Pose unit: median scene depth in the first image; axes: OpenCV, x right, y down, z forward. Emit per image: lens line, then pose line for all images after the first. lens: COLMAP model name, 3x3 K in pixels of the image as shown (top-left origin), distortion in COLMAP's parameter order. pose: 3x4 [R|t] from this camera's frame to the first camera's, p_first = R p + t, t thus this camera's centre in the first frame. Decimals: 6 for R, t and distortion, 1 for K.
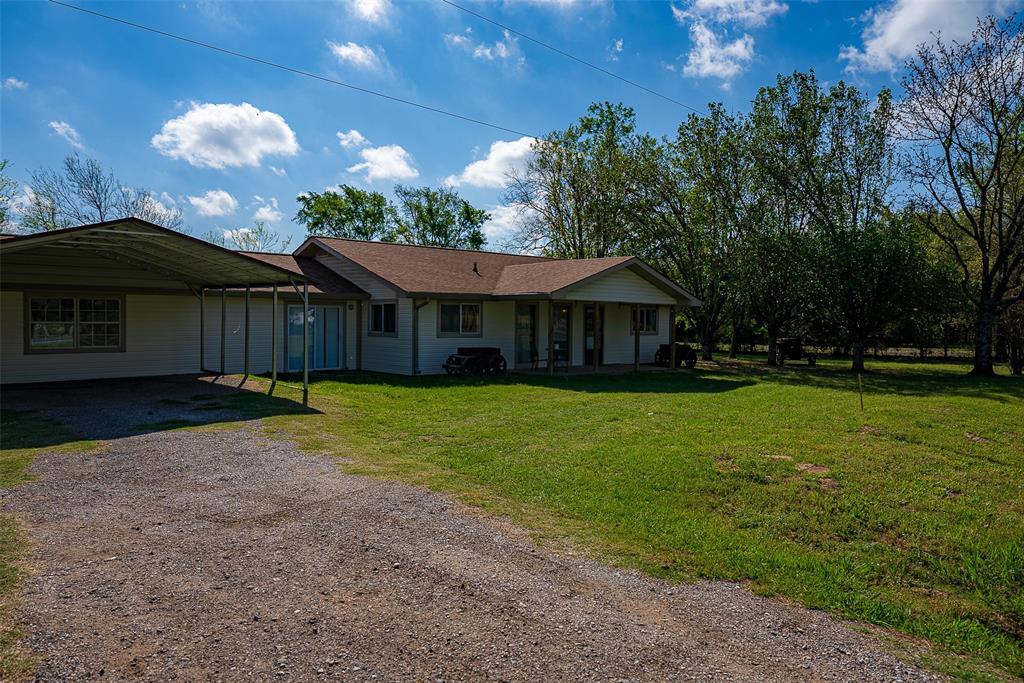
lens RADIAL K [[746.1, 0, 512.0], [0, 746.1, 341.5], [0, 0, 1]] dist [-0.000716, 0.003339]
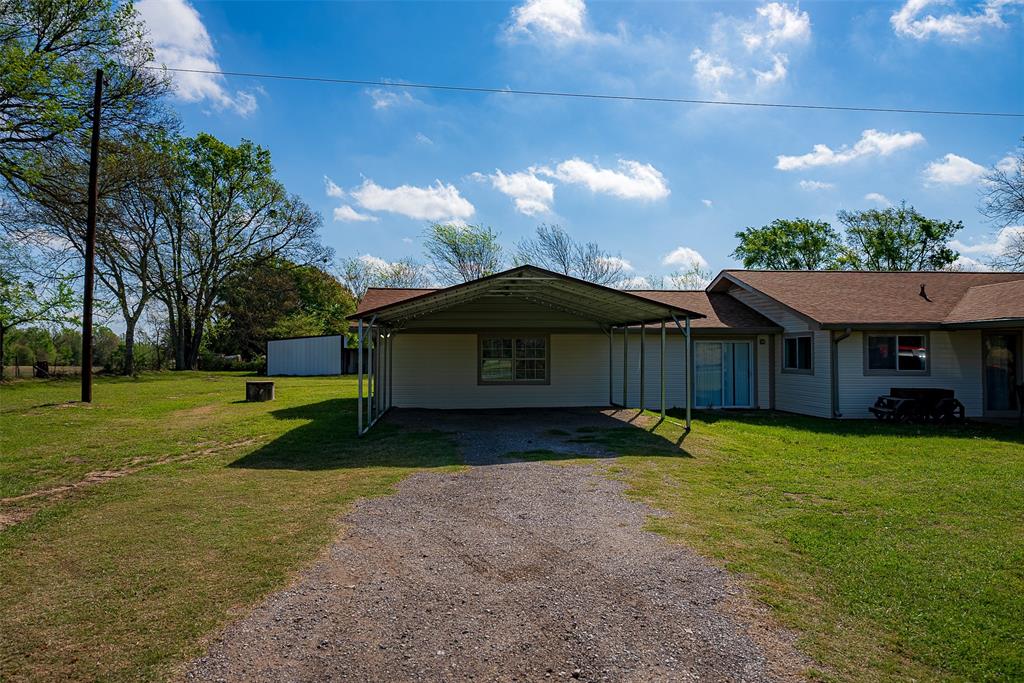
lens RADIAL K [[681.5, 0, 511.7], [0, 681.5, 361.0], [0, 0, 1]] dist [0.025879, 0.000674]
pose [[0.777823, -0.001191, -0.628483, 0.083606], [-0.013116, 0.999750, -0.018127, -0.002571], [0.628347, 0.022343, 0.777612, 0.141260]]
